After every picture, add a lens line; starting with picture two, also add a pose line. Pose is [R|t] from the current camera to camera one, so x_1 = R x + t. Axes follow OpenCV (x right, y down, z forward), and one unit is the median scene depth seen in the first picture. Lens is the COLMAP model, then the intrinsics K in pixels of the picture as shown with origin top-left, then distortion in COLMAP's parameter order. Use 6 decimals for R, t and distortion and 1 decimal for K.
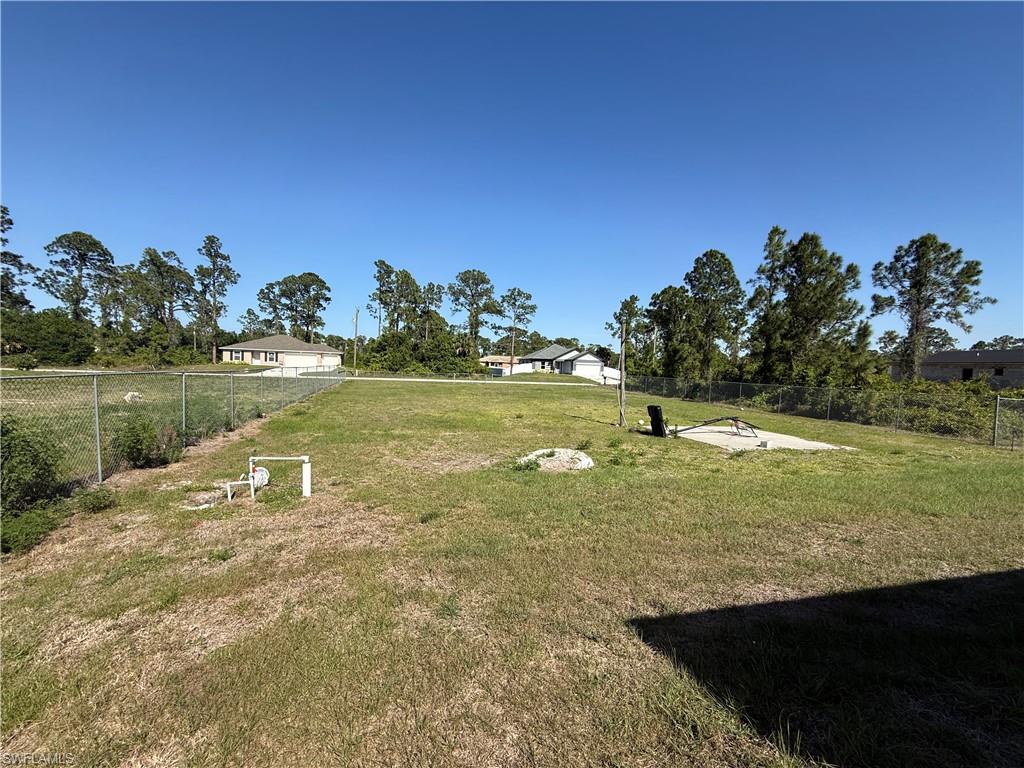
lens RADIAL K [[405.8, 0, 511.2], [0, 405.8, 385.7], [0, 0, 1]] dist [-0.000007, 0.000127]
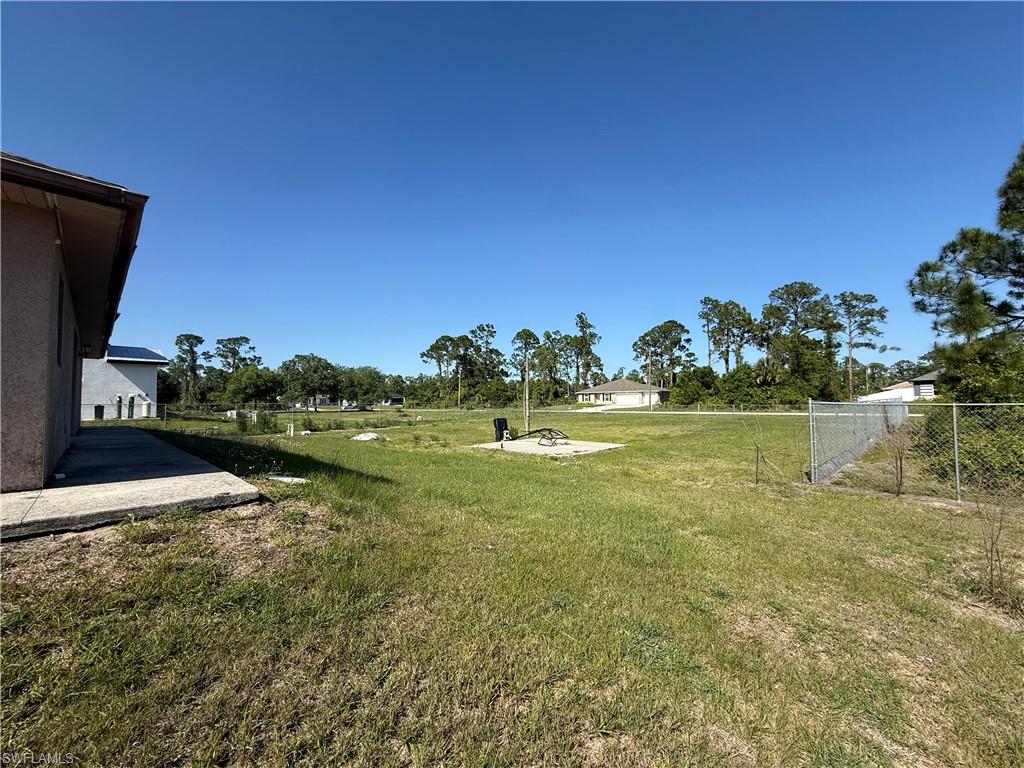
lens RADIAL K [[405.8, 0, 510.3], [0, 405.8, 386.7], [0, 0, 1]] dist [-0.000007, 0.000127]
pose [[0.538740, -0.072046, -0.839386, 0.299812], [-0.006119, 0.995976, -0.089413, 0.010409], [0.842450, 0.053306, 0.536131, 0.060923]]
